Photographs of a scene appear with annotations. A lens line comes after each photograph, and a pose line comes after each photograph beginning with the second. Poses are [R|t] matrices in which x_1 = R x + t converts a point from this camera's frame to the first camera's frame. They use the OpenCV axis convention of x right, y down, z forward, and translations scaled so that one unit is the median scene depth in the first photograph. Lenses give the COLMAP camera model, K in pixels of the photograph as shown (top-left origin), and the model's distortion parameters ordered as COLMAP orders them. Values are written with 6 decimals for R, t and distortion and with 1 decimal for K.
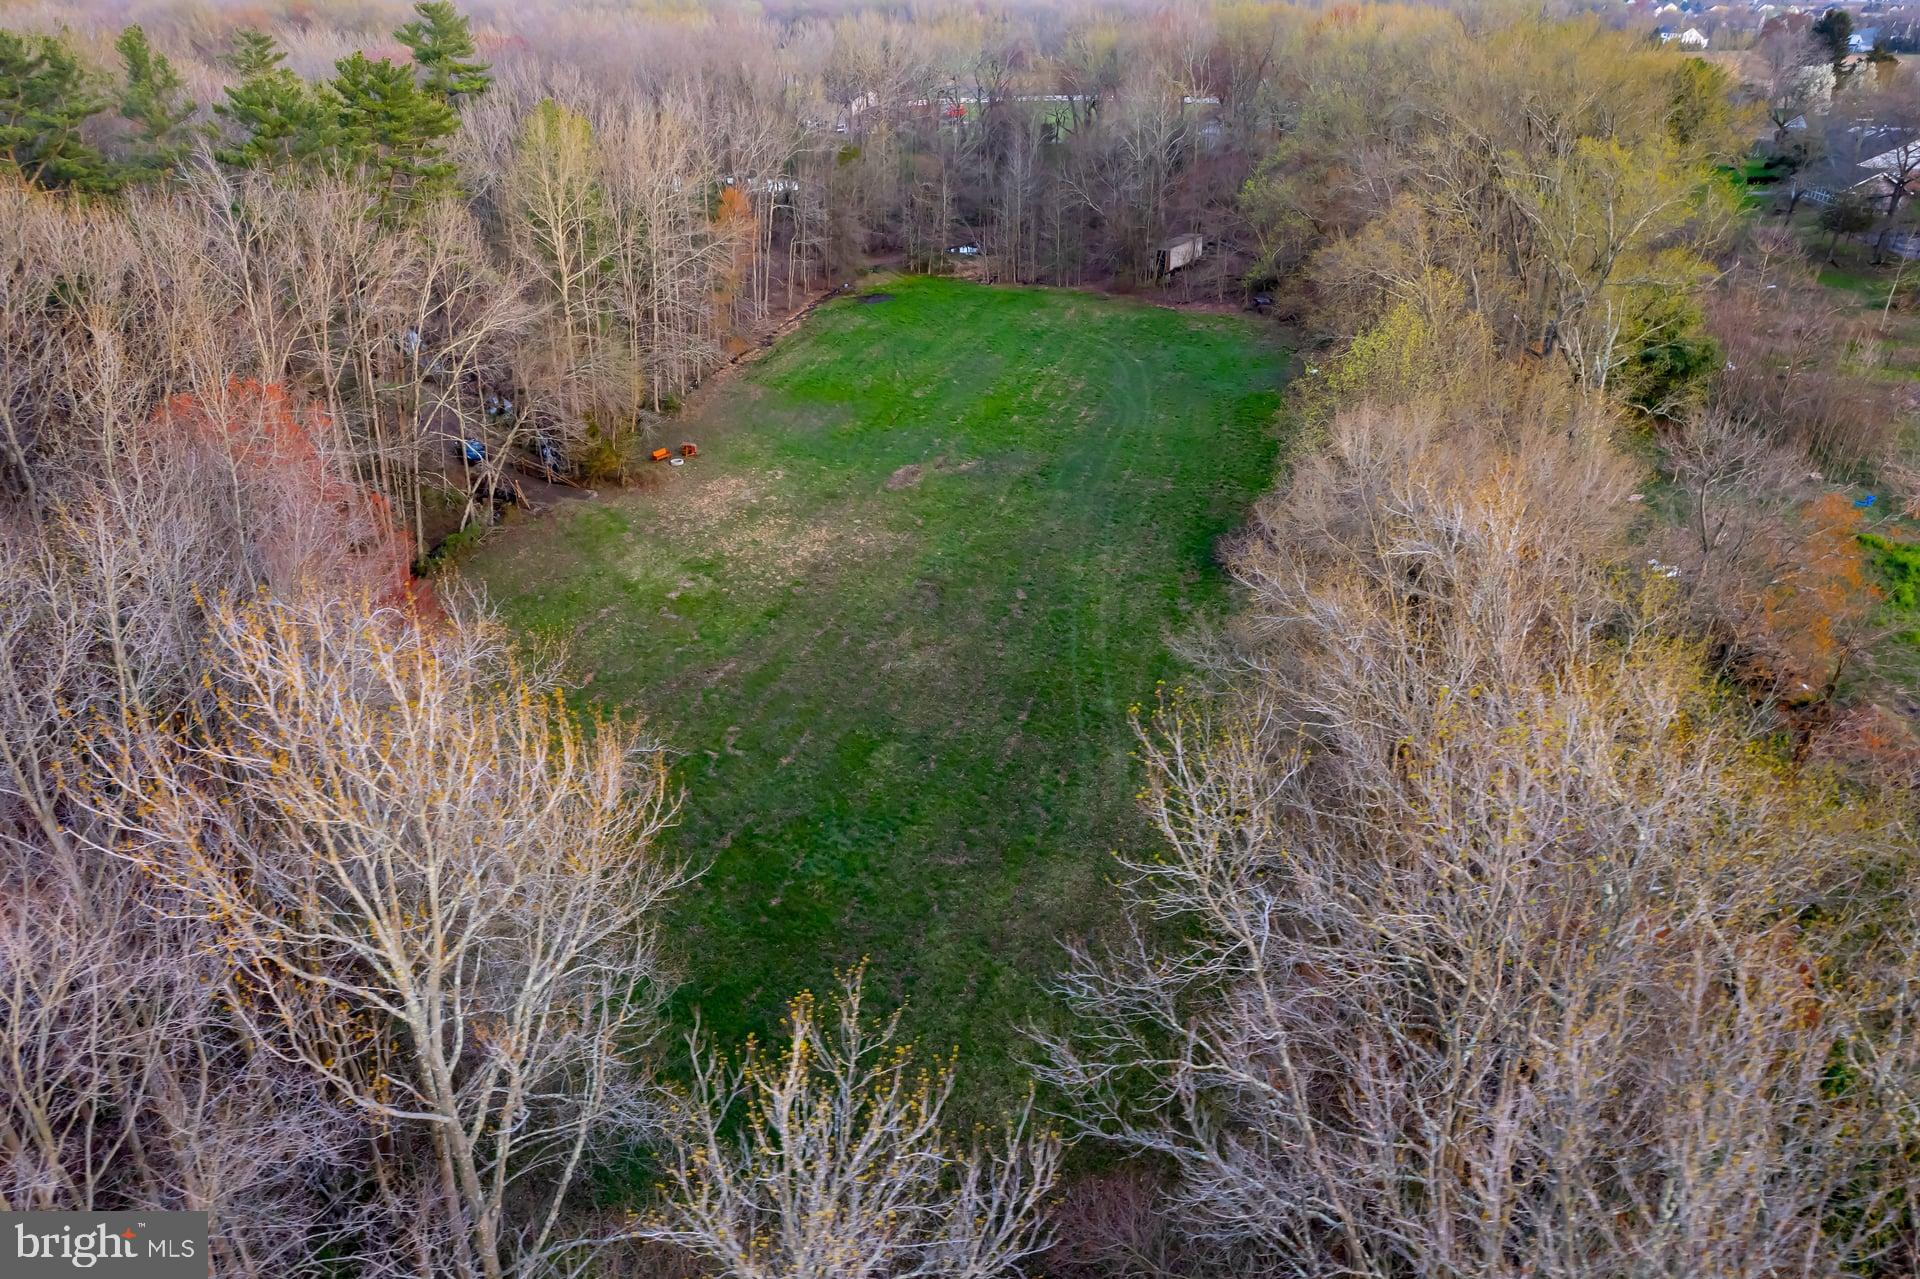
lens RADIAL K [[1266.9, 0, 960.0], [0, 1266.9, 639.5], [0, 0, 1]] dist [-0.071615, 0.085852]
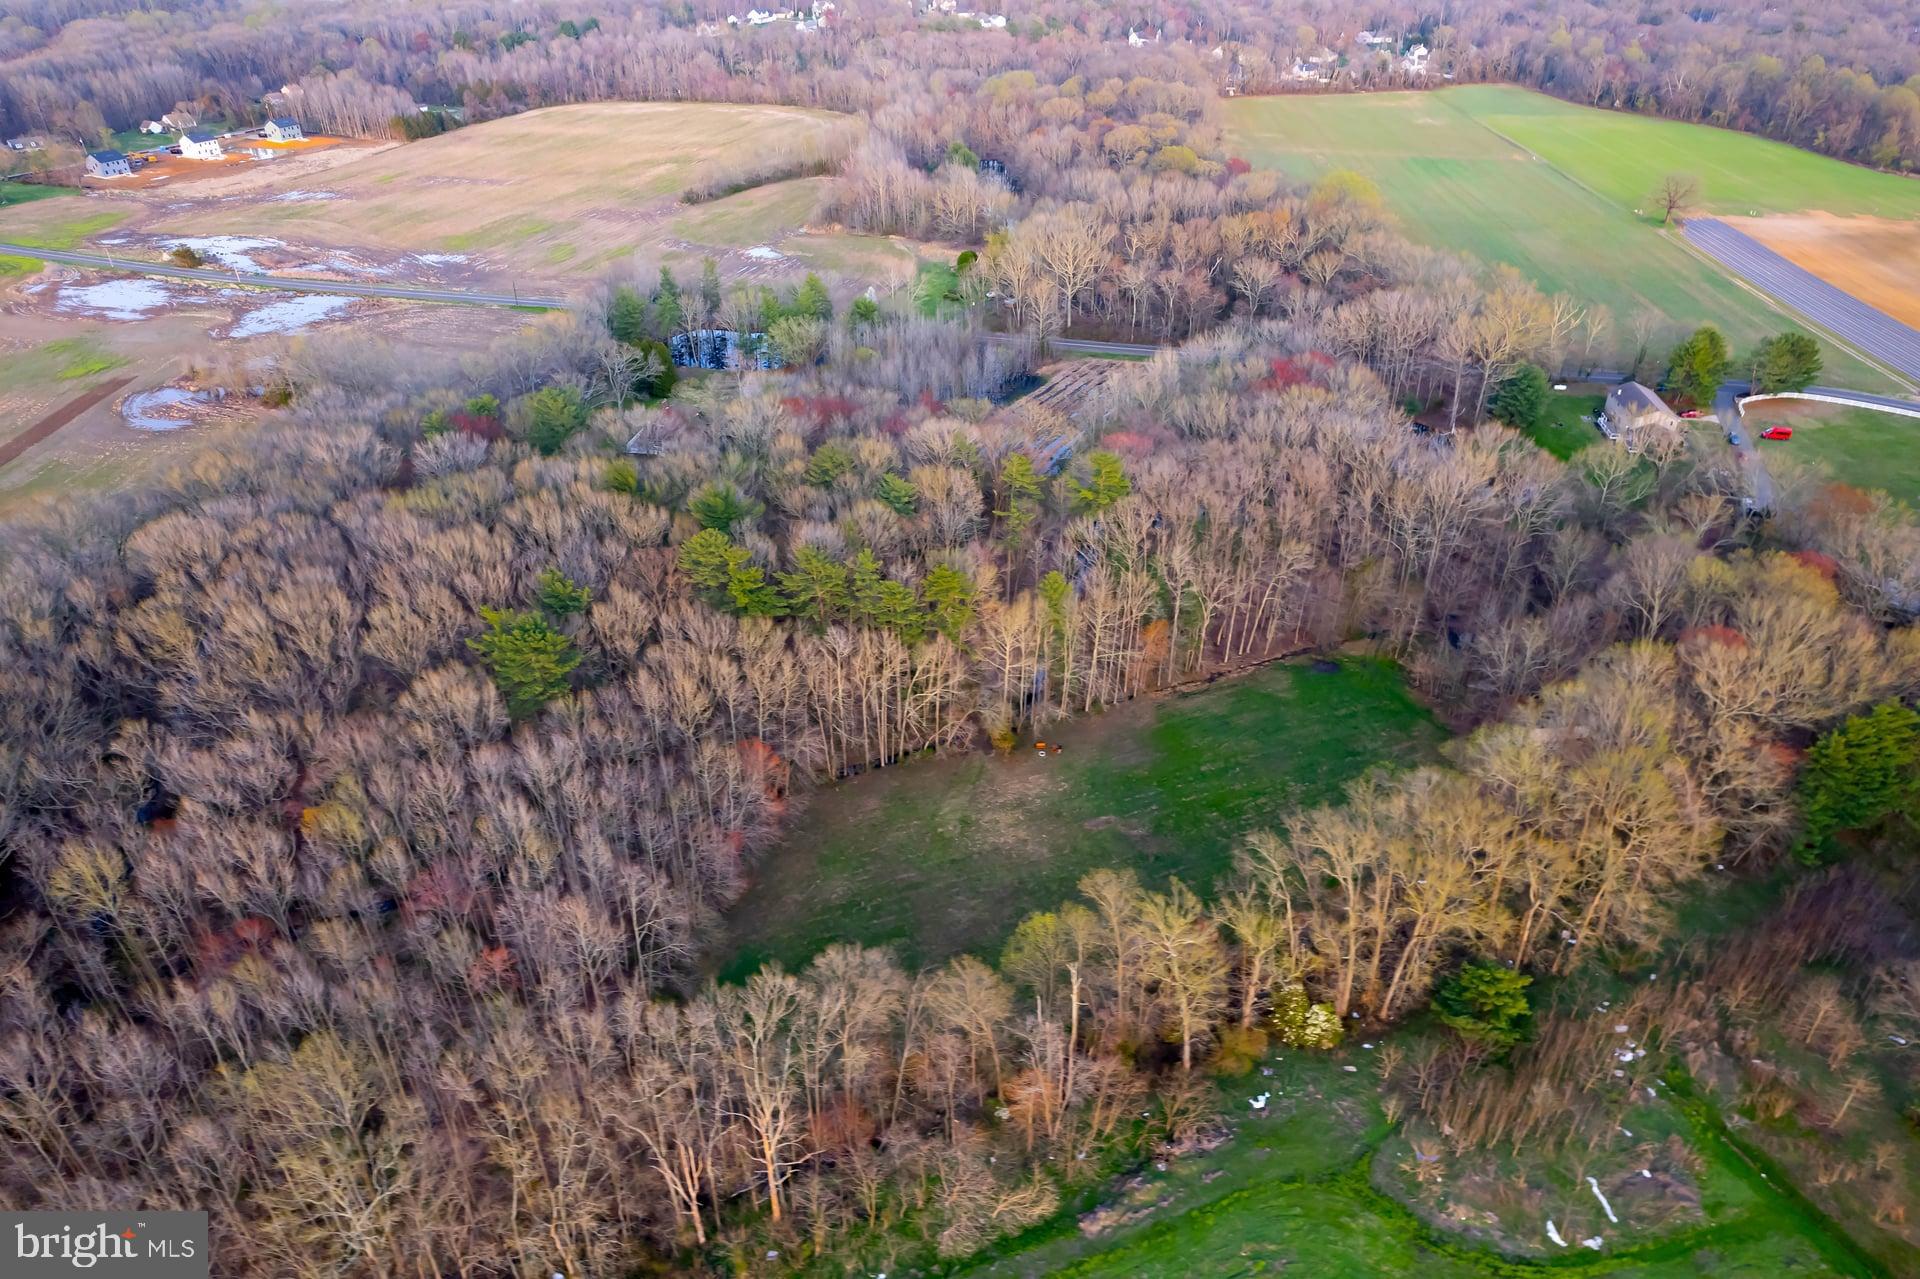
lens RADIAL K [[1239.8, 0, 960.0], [0, 1239.8, 639.5], [0, 0, 1]] dist [-0.071163, 0.082394]
pose [[0.607877, 0.426782, -0.669584, 1.099517], [-0.364648, 0.899135, 0.242051, -0.852476], [0.705349, 0.097026, 0.702189, -0.599587]]
